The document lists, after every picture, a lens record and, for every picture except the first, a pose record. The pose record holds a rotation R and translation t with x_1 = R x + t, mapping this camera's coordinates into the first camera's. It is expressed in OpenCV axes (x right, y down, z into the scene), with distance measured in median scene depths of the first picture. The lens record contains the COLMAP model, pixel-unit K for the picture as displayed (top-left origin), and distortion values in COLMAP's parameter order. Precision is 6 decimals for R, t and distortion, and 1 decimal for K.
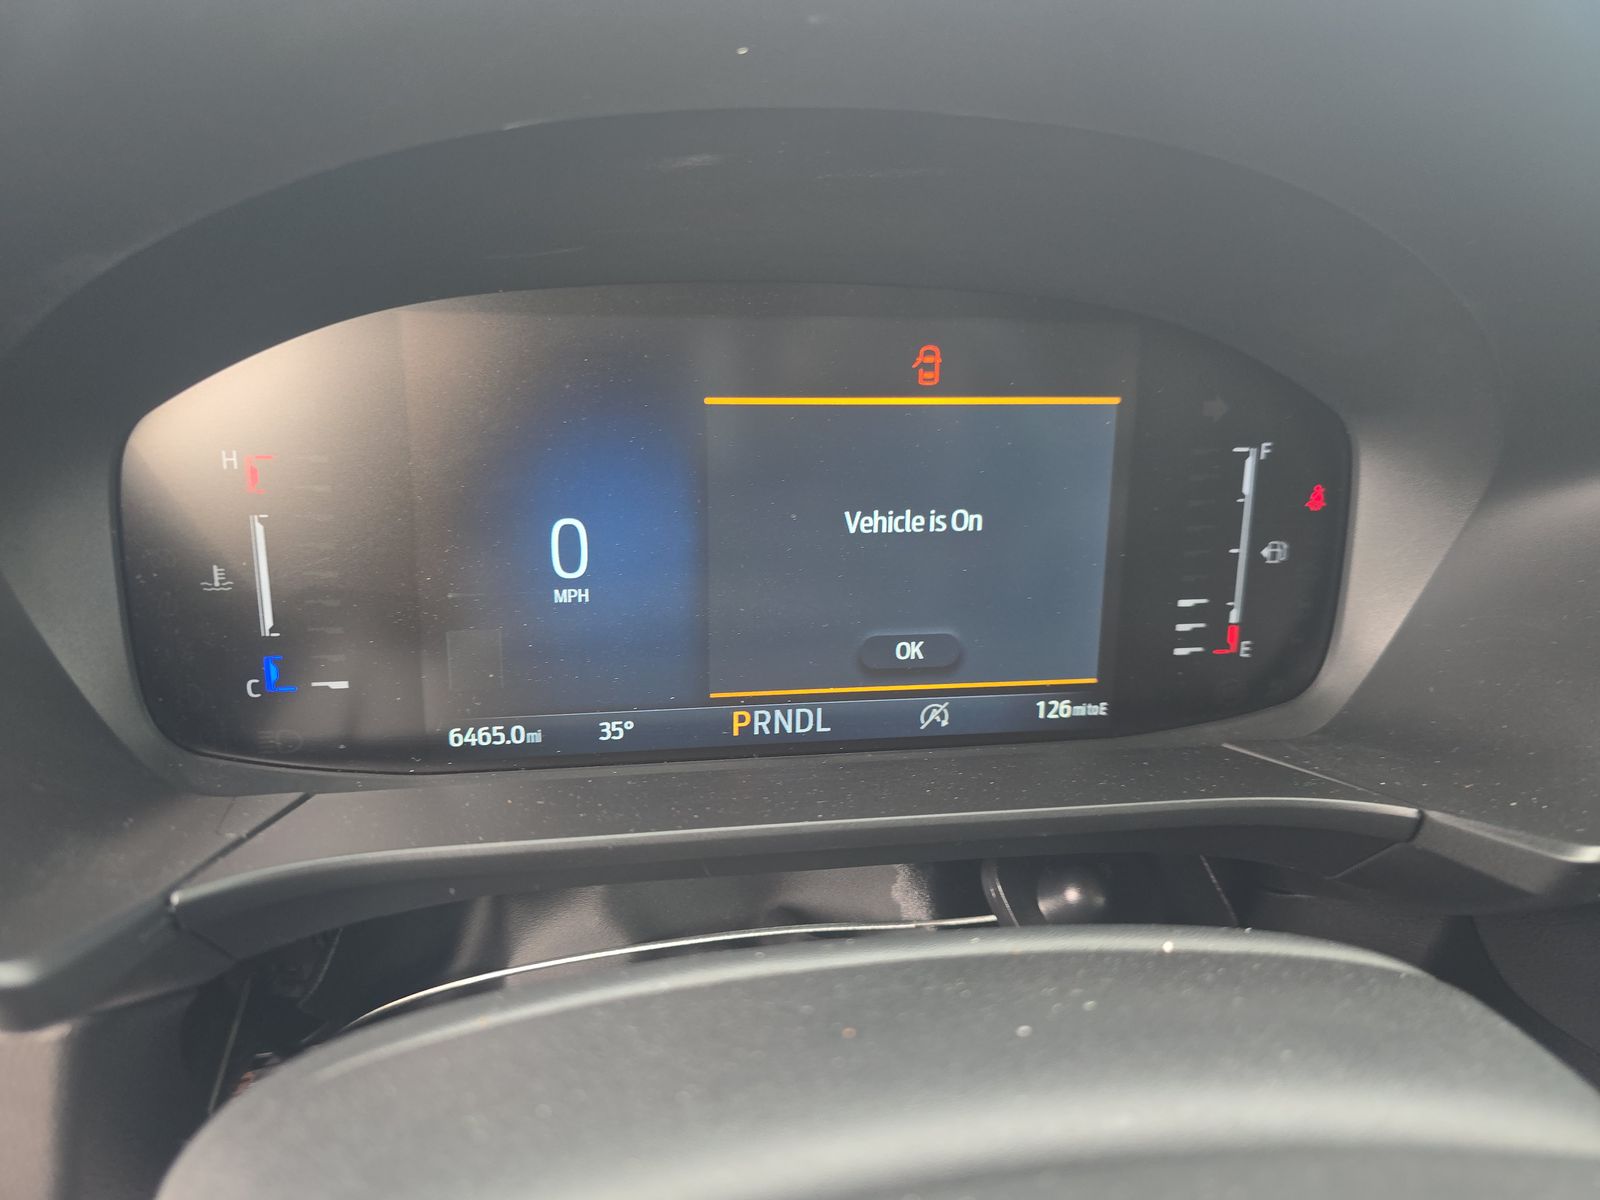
lens RADIAL K [[1108.5, 0, 804.1], [0, 1108.5, 602.0], [0, 0, 1]] dist [0.025554, -0.004646]
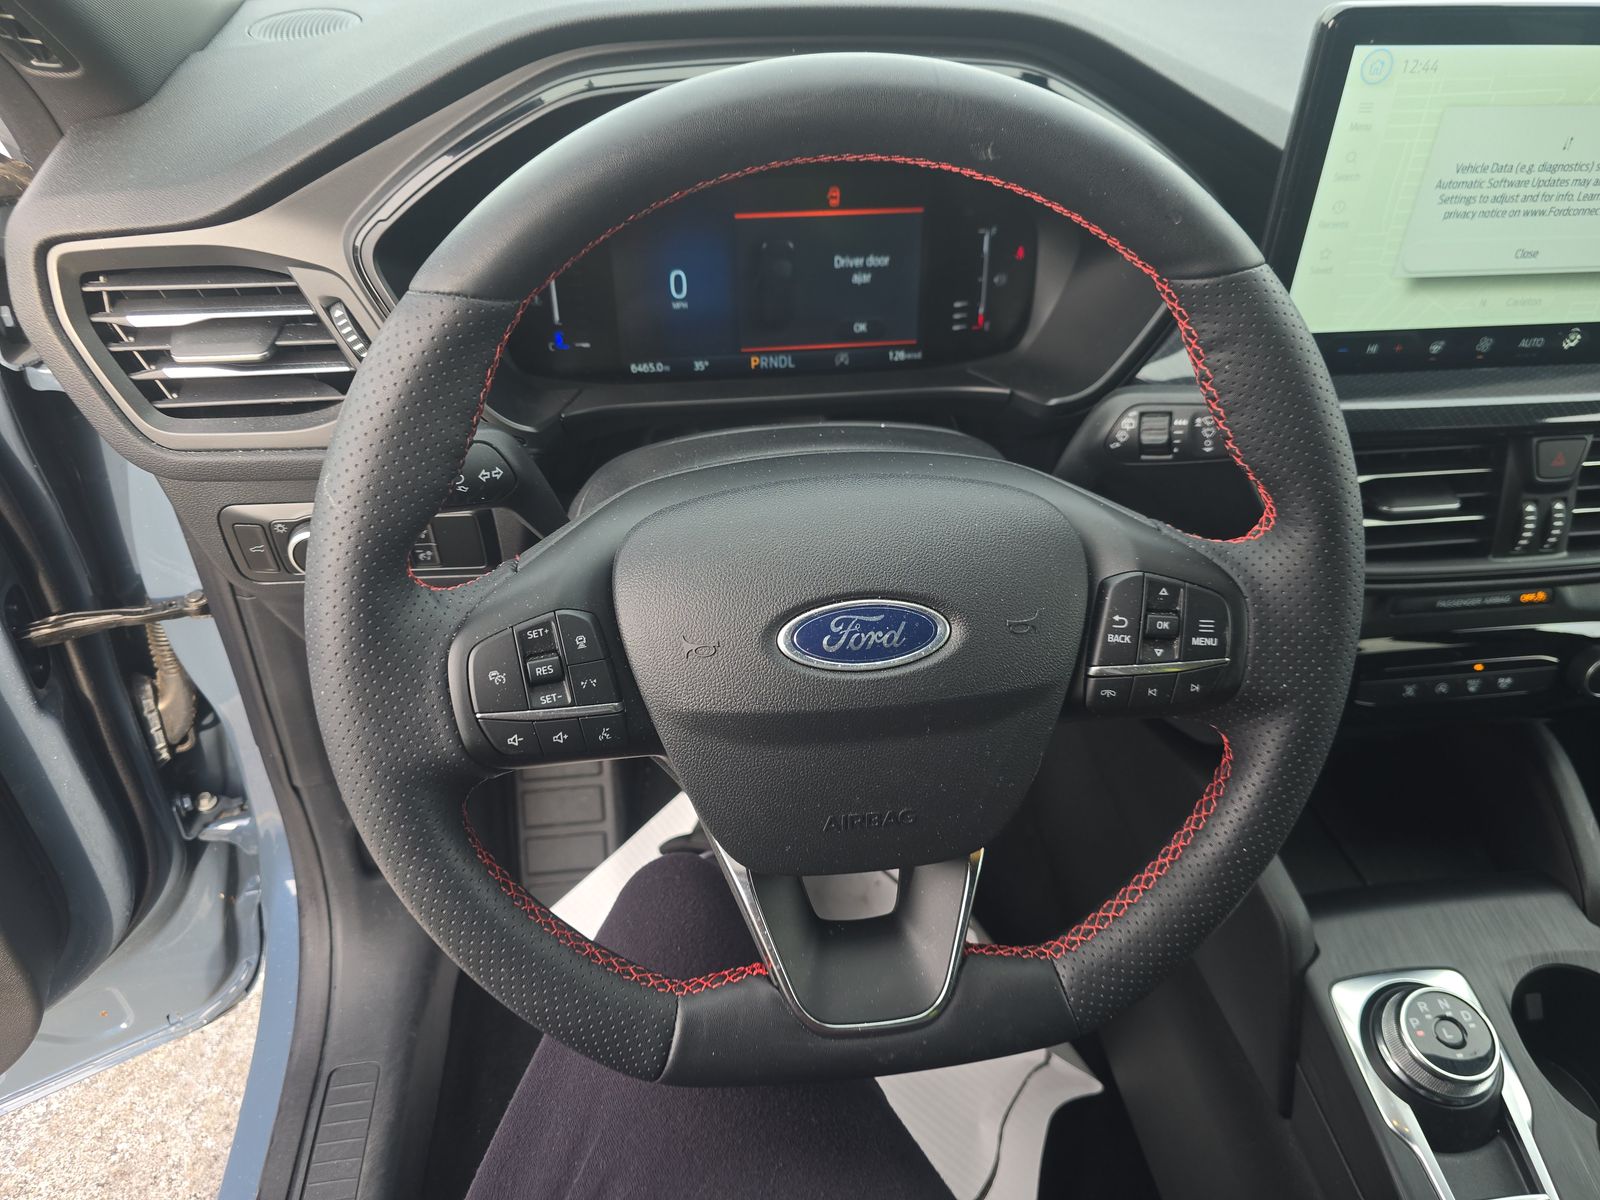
lens RADIAL K [[1108.5, 0, 793.5], [0, 1108.5, 611.7], [0, 0, 1]] dist [0.025554, -0.004646]
pose [[0.998320, 0.005727, -0.057663, 0.154218], [0.011389, 0.956302, 0.292159, -0.065146], [0.056816, -0.292325, 0.954630, -1.301289]]
